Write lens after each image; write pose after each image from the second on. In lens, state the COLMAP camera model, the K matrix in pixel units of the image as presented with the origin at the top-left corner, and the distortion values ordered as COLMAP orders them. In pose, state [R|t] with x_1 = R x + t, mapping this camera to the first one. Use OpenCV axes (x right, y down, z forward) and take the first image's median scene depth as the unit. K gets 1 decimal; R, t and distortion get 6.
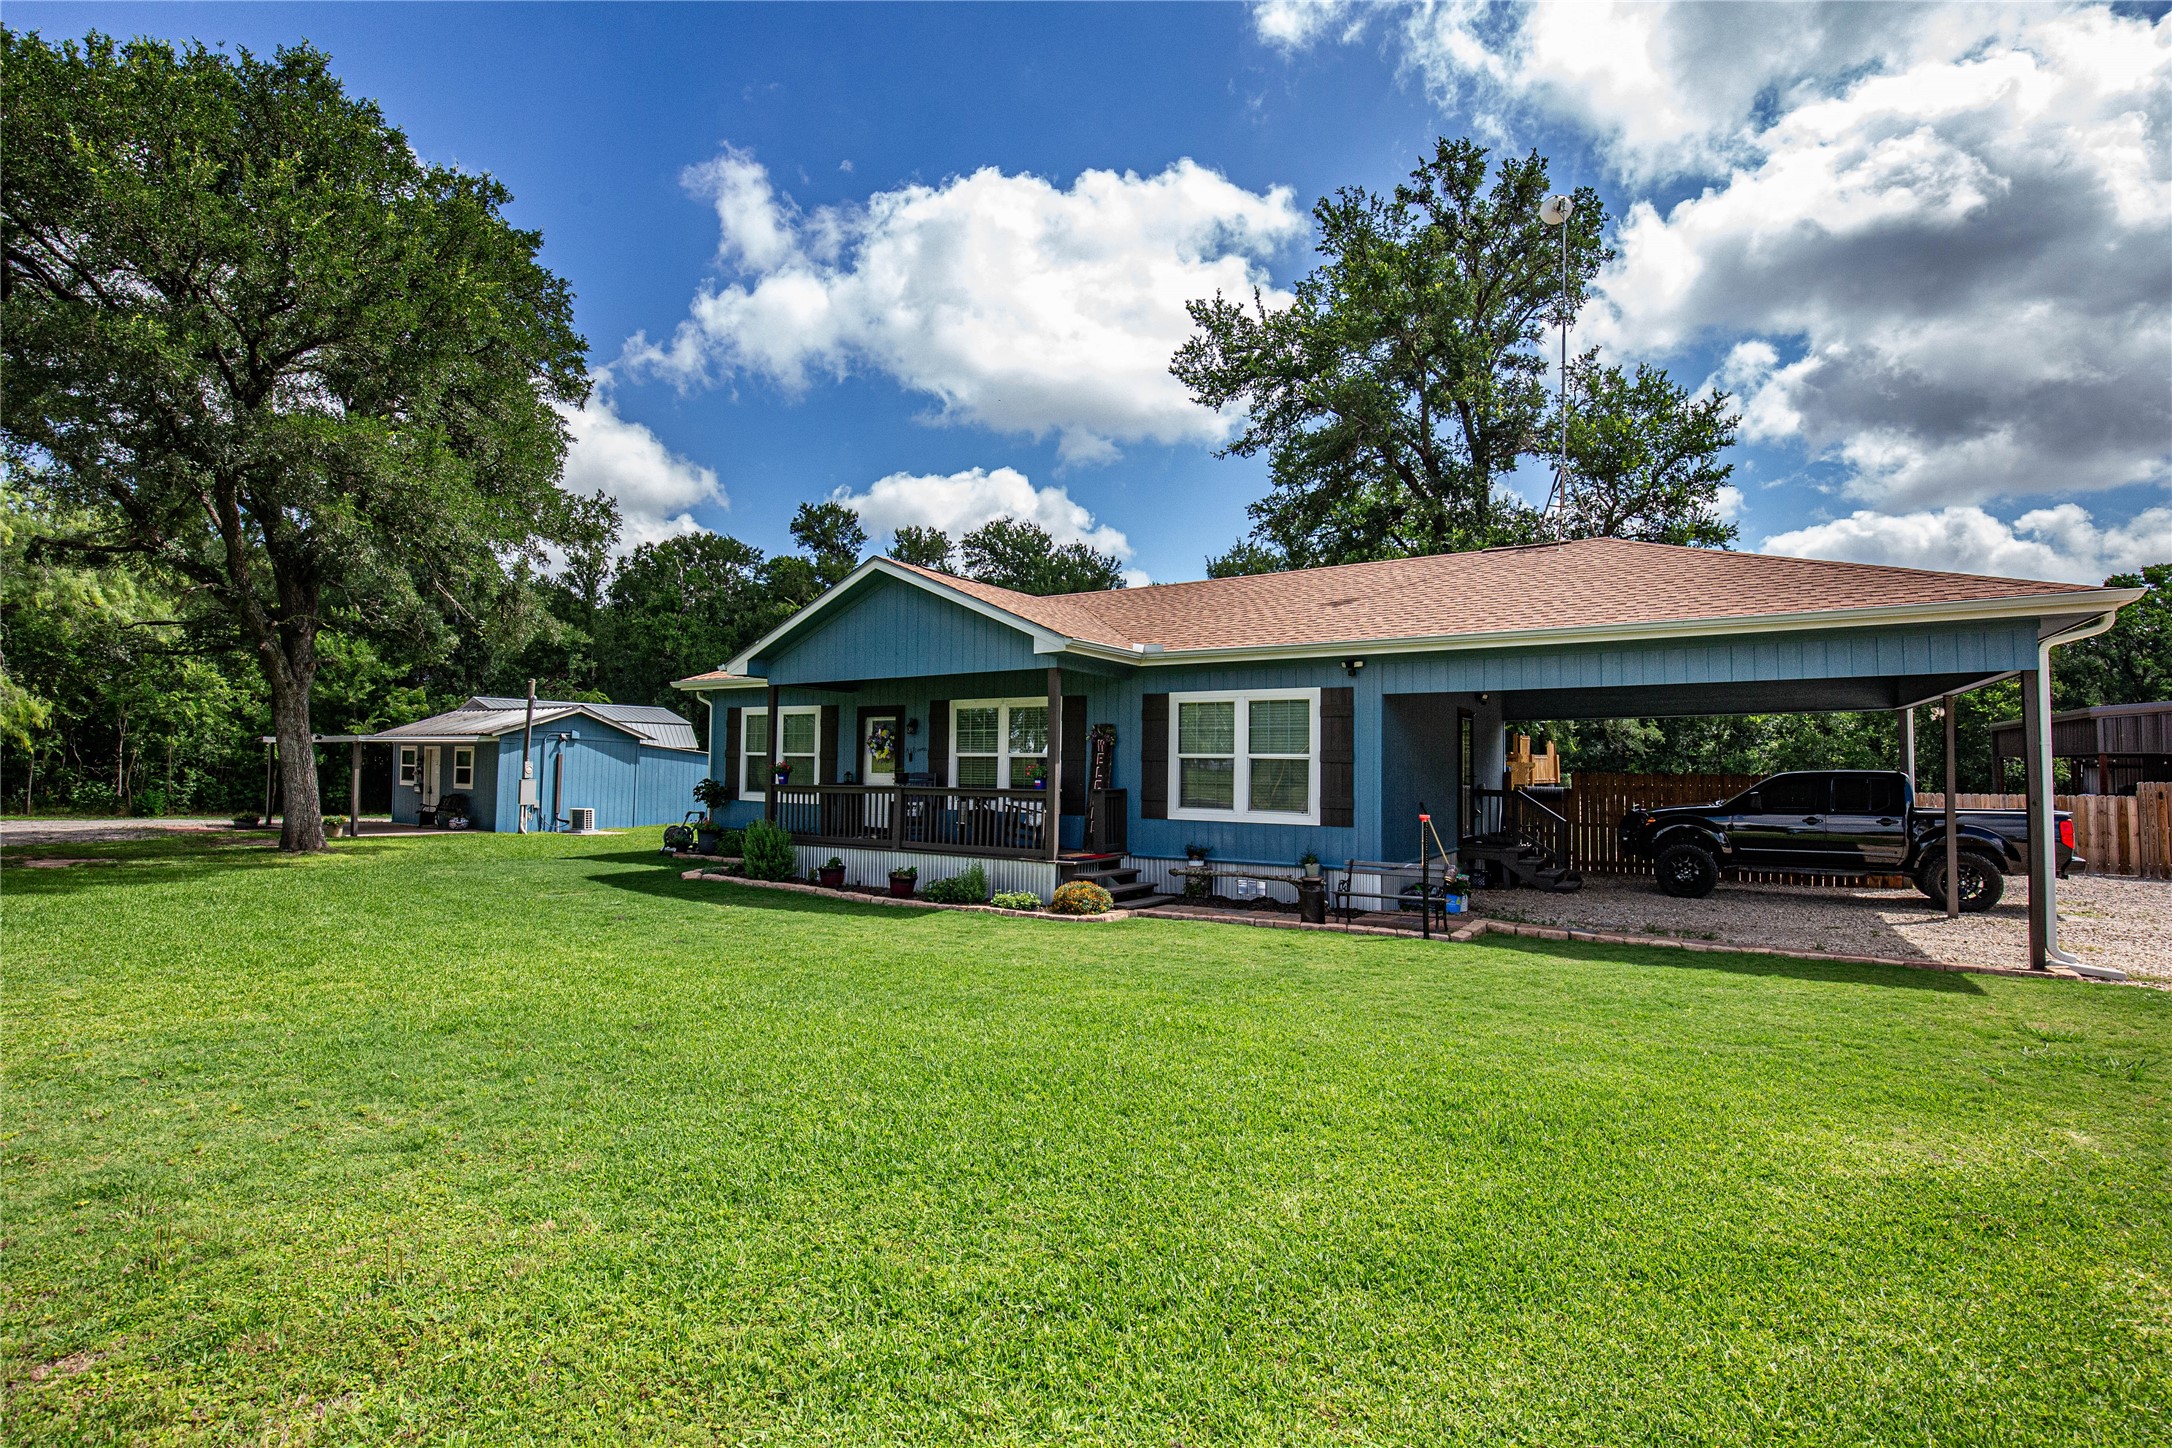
lens RADIAL K [[1001.4, 0, 1099.3], [0, 1001.4, 693.1], [0, 0, 1]] dist [-0.029593, 0.003340]
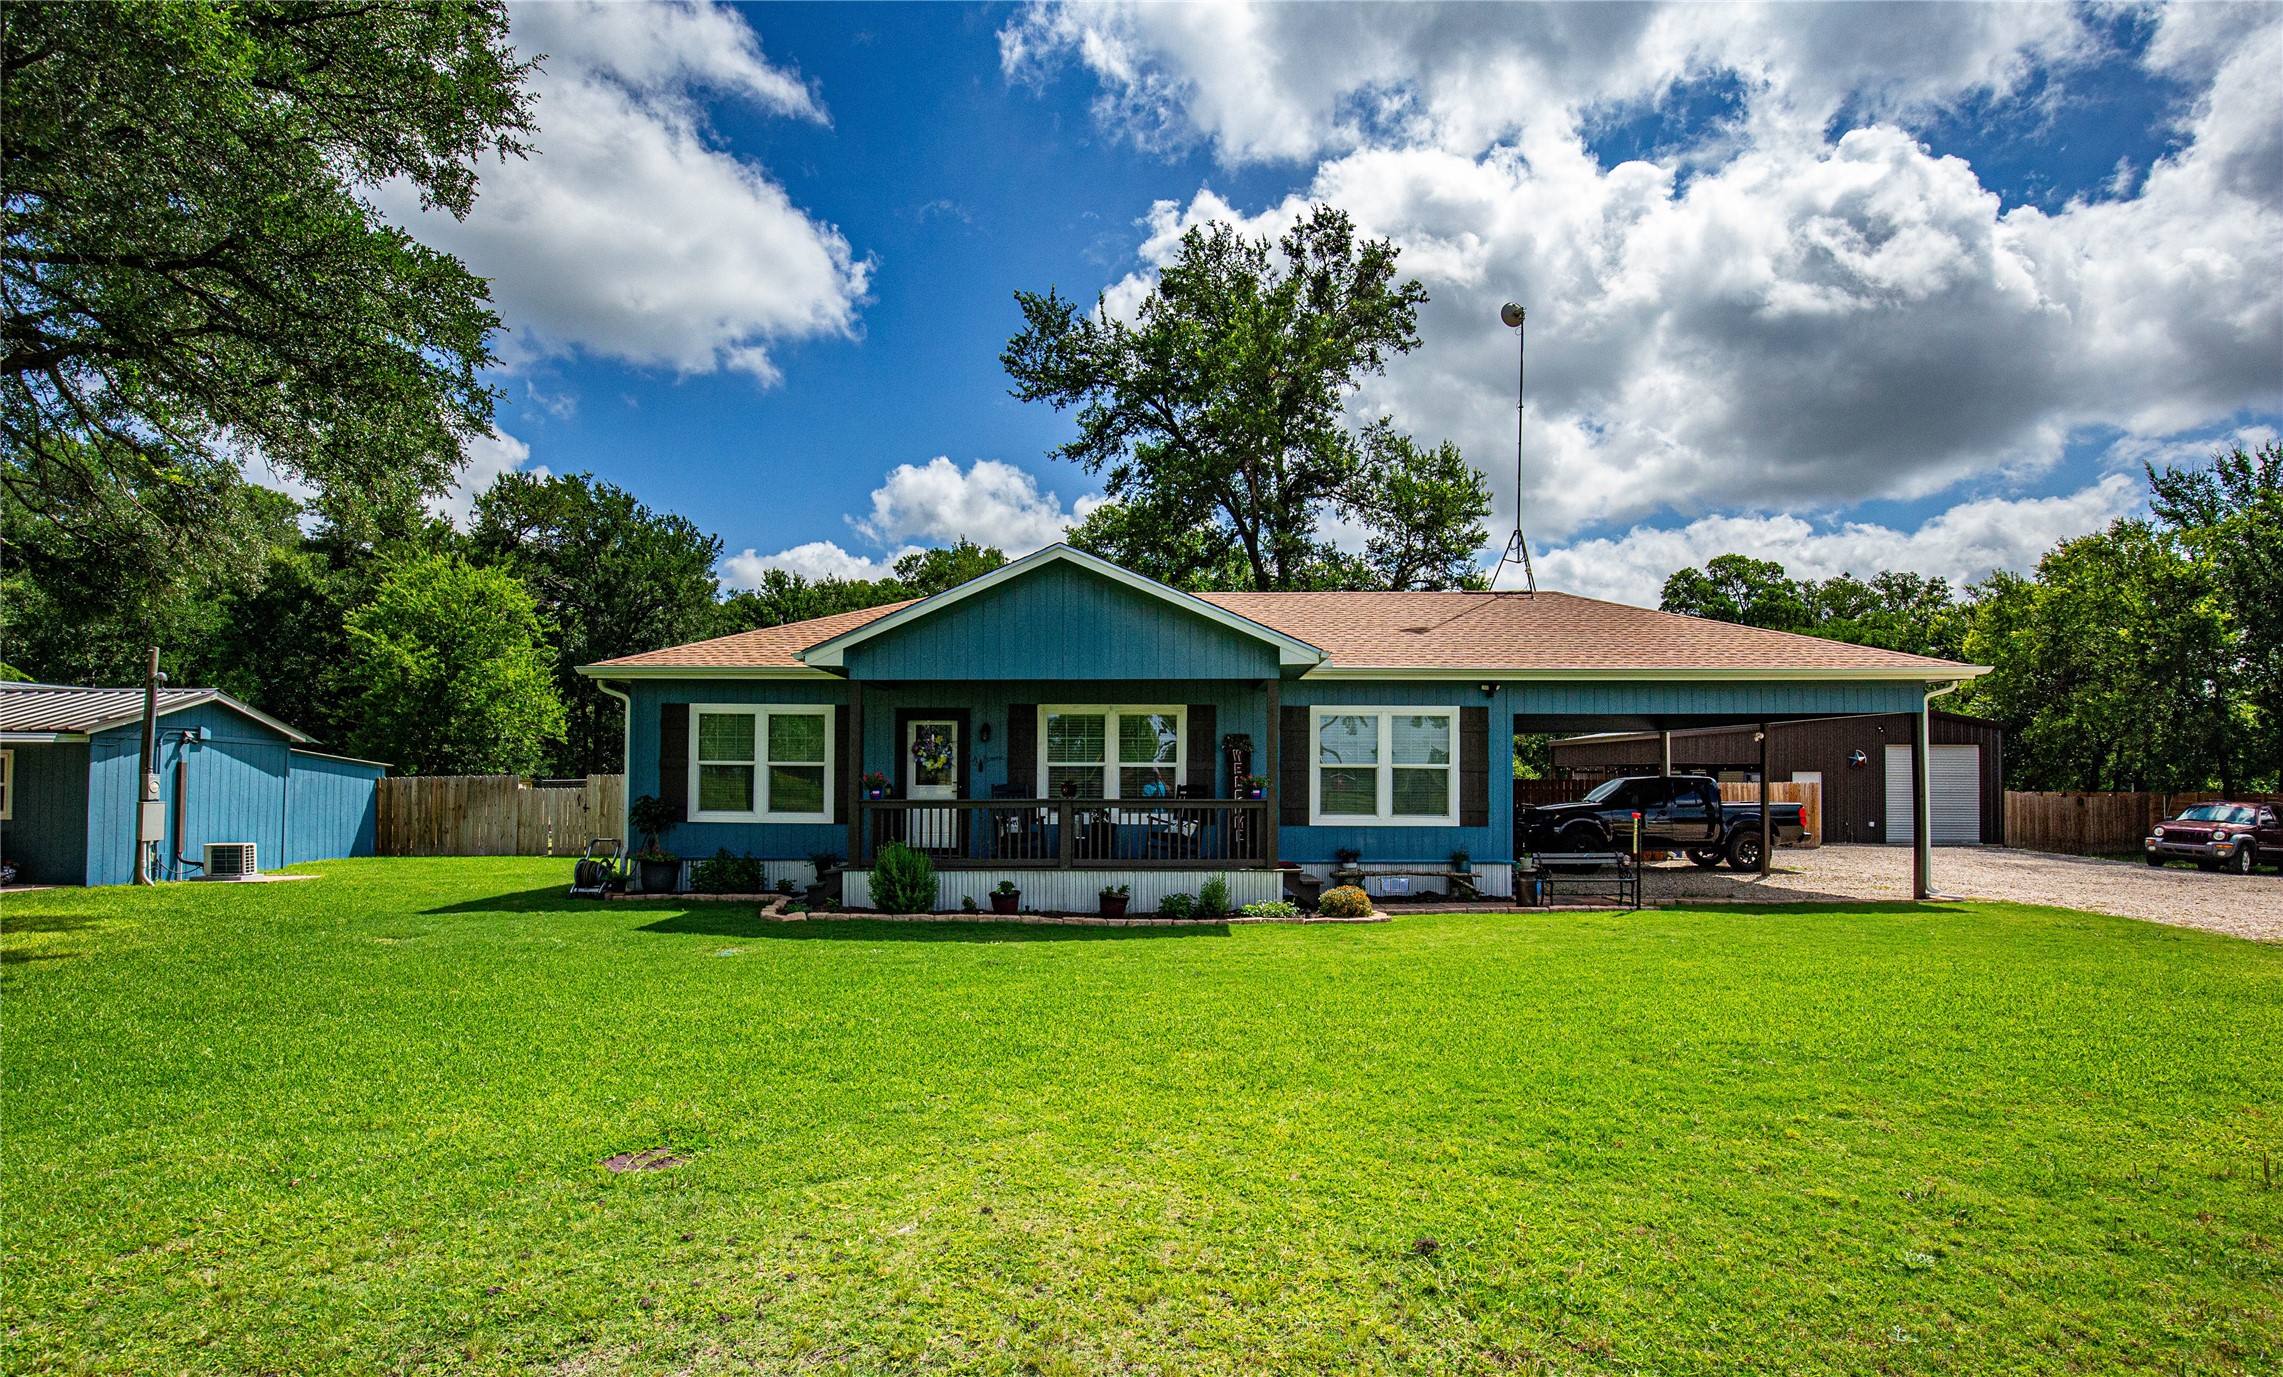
lens RADIAL K [[1042.2, 0, 1135.2], [0, 1042.2, 760.1], [0, 0, 1]] dist [-0.029528, 0.004081]
pose [[0.850212, 0.007723, 0.526384, -0.589622], [-0.034257, 0.998585, 0.040682, 0.016659], [-0.525325, -0.052620, 0.849273, 0.151125]]
